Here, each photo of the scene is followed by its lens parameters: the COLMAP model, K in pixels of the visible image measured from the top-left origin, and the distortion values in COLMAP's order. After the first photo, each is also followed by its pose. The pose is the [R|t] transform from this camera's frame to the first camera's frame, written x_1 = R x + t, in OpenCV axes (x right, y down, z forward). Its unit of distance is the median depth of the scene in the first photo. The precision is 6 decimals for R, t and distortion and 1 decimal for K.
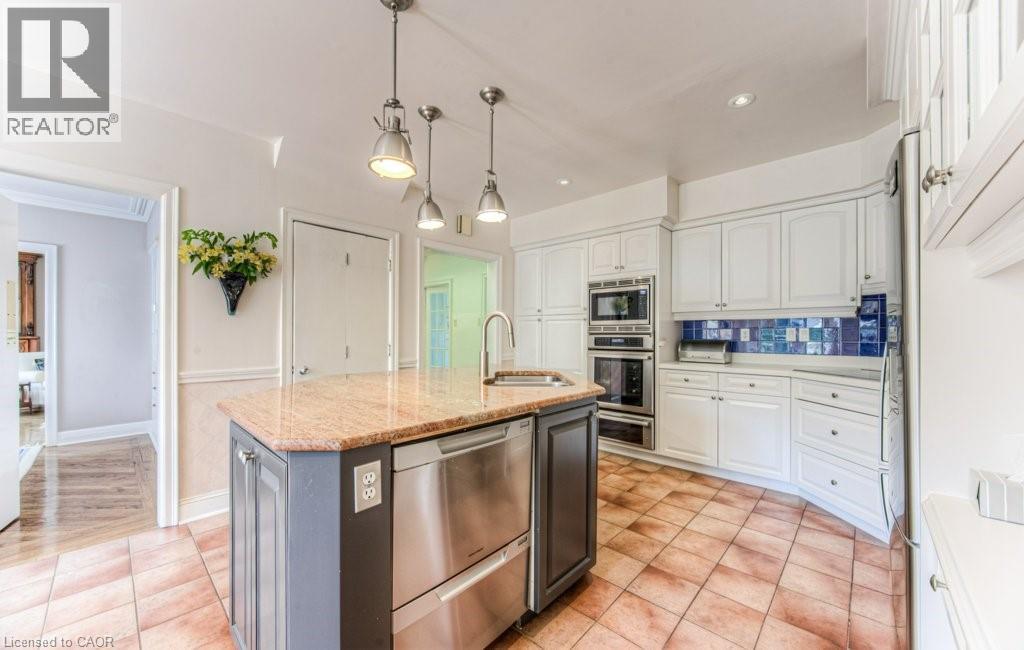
lens RADIAL K [[382.8, 0, 526.3], [0, 382.8, 334.3], [0, 0, 1]] dist [-0.007637, 0.000022]
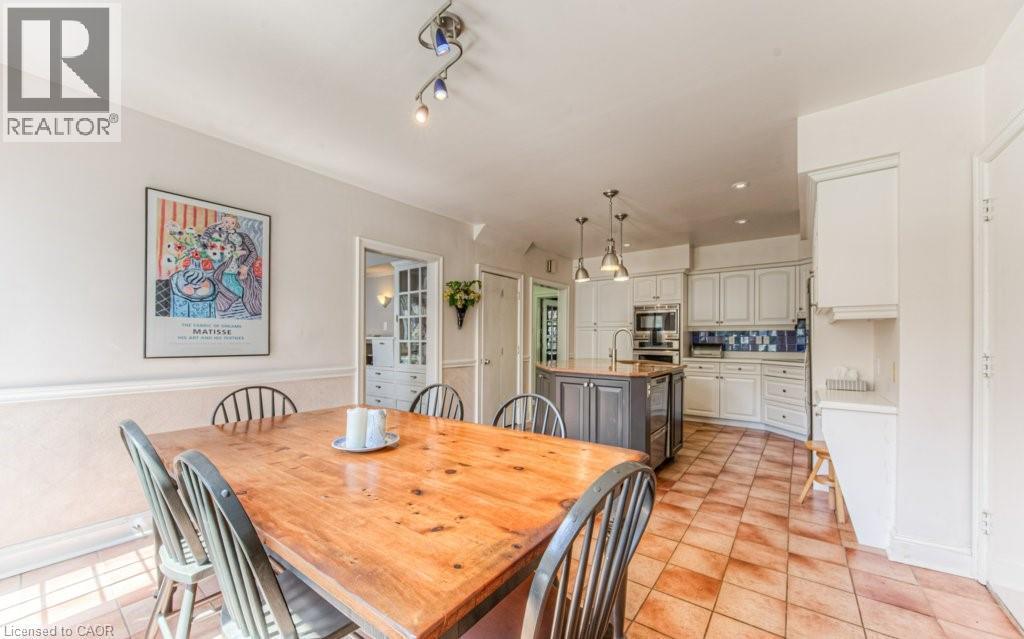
lens RADIAL K [[380.8, 0, 527.5], [0, 380.8, 340.7], [0, 0, 1]] dist [-0.007697, 0.000006]
pose [[0.994670, -0.000778, 0.103107, -0.535970], [0.000414, 0.999994, 0.003553, -0.002520], [-0.103109, -0.003491, 0.994664, -0.609758]]
